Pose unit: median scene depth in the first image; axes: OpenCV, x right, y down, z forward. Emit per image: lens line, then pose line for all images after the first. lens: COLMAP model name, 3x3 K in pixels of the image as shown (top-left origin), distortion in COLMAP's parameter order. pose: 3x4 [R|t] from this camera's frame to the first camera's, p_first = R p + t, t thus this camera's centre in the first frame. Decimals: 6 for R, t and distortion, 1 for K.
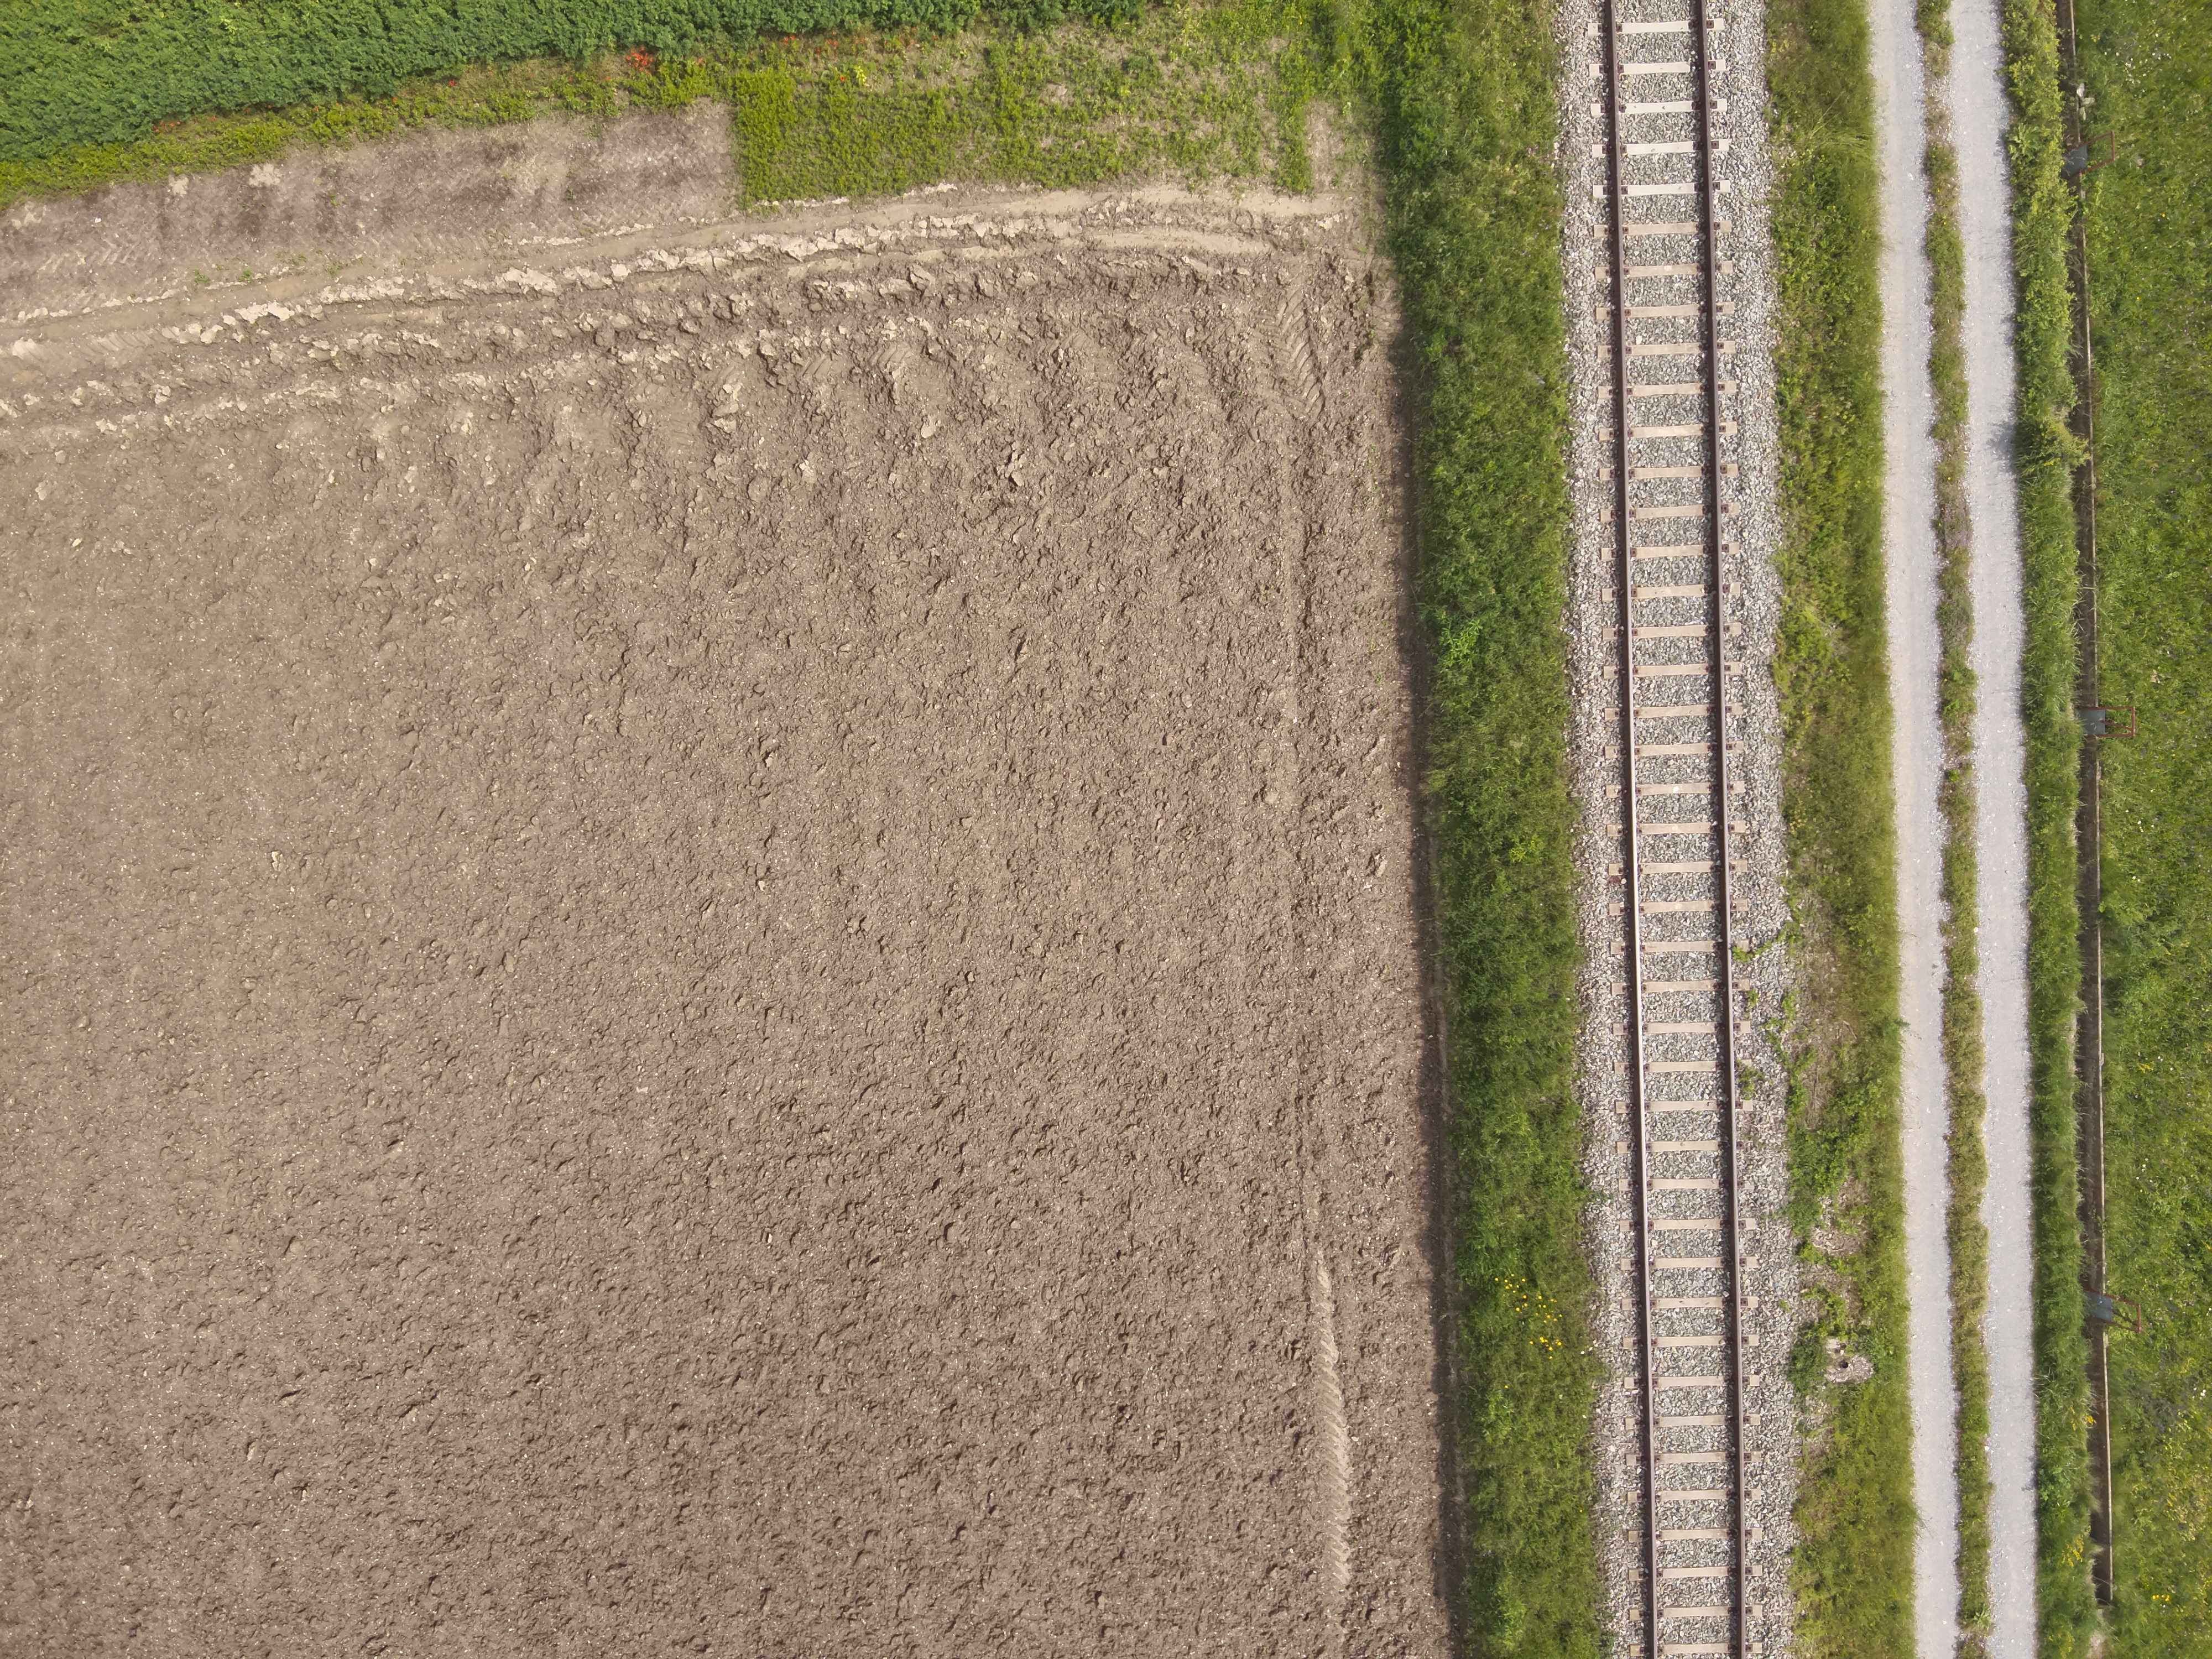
lens RADIAL K [[1561.0, 0, 1095.4], [0, 1561.0, 838.2], [0, 0, 1]] dist [0.084387, -0.161781]
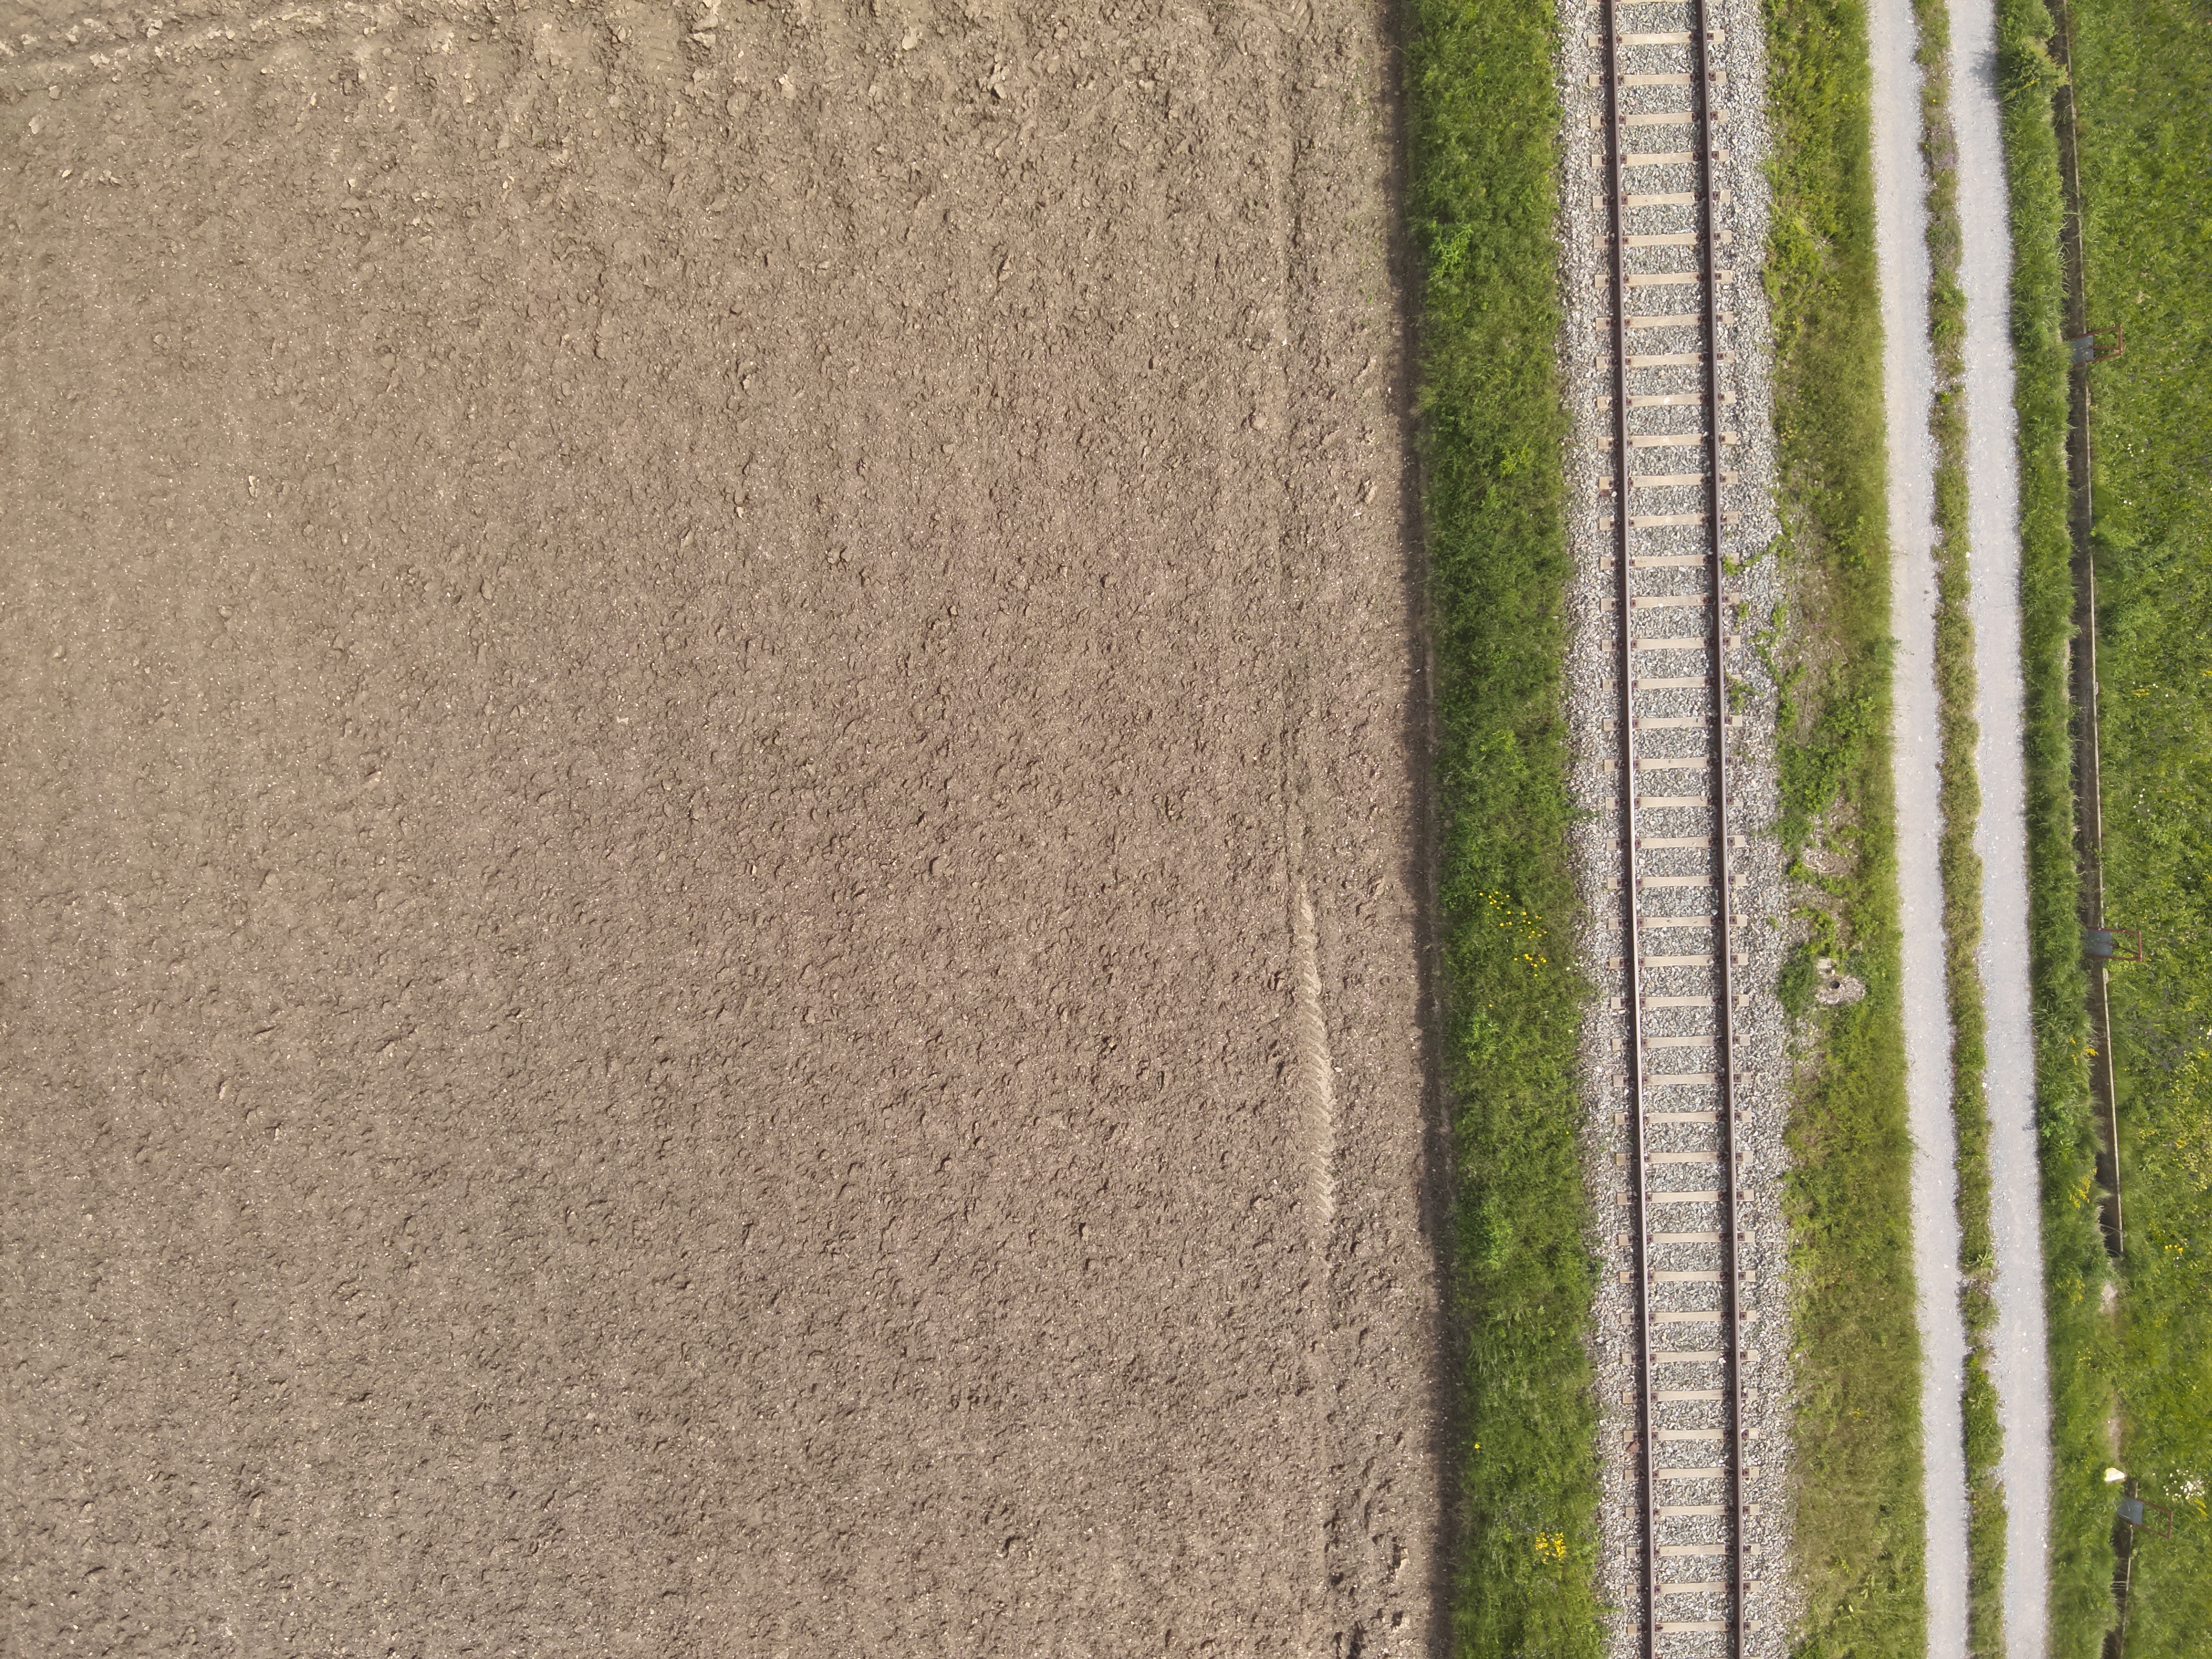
lens RADIAL K [[1561.0, 0, 1095.6], [0, 1561.0, 841.0], [0, 0, 1]] dist [0.084387, -0.161781]
pose [[1.000000, 0.000663, 0.000659, 0.009584], [-0.000664, 0.999999, 0.001514, 0.237831], [-0.000658, -0.001515, 0.999999, 0.009508]]
